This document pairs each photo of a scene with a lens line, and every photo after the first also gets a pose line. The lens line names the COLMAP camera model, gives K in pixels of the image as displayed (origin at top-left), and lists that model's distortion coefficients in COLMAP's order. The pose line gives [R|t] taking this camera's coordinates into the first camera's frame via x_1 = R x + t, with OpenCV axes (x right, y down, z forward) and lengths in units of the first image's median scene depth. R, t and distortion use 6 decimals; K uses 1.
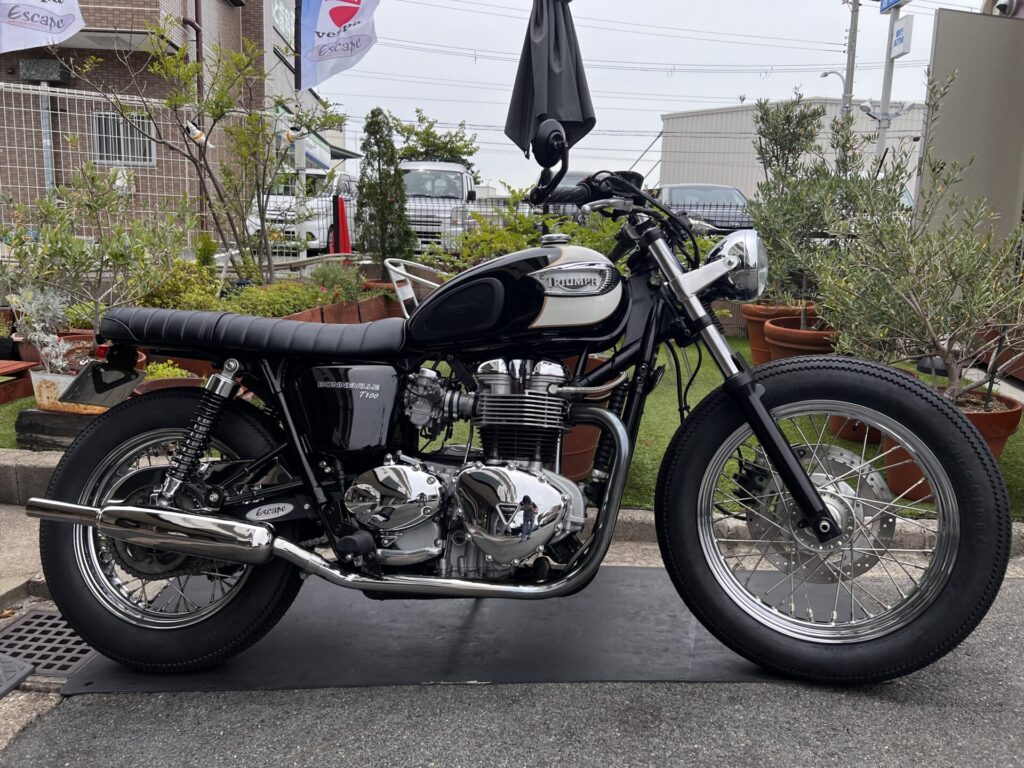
lens RADIAL K [[773.7, 0, 524.3], [0, 773.7, 392.8], [0, 0, 1]] dist [0.043256, -0.045022]
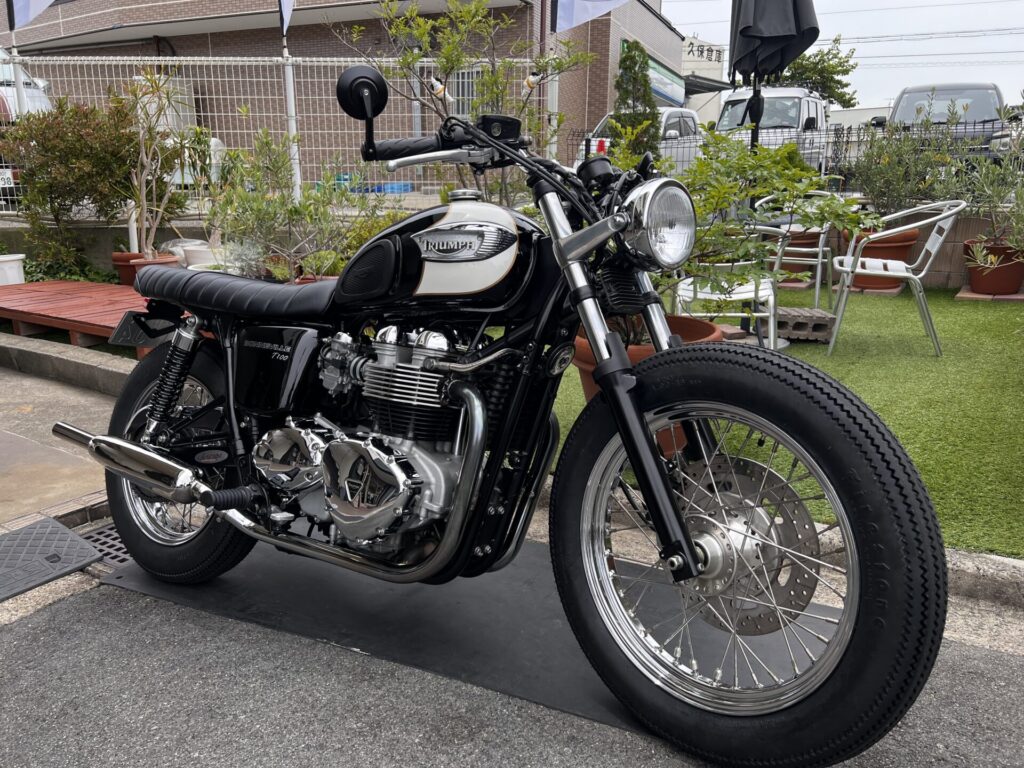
lens RADIAL K [[773.7, 0, 516.3], [0, 773.7, 403.8], [0, 0, 1]] dist [0.043256, -0.045022]
pose [[0.890027, 0.093362, -0.446247, 0.536763], [-0.053262, 0.993398, 0.101605, -0.055469], [0.452787, -0.066663, 0.889123, 0.224863]]
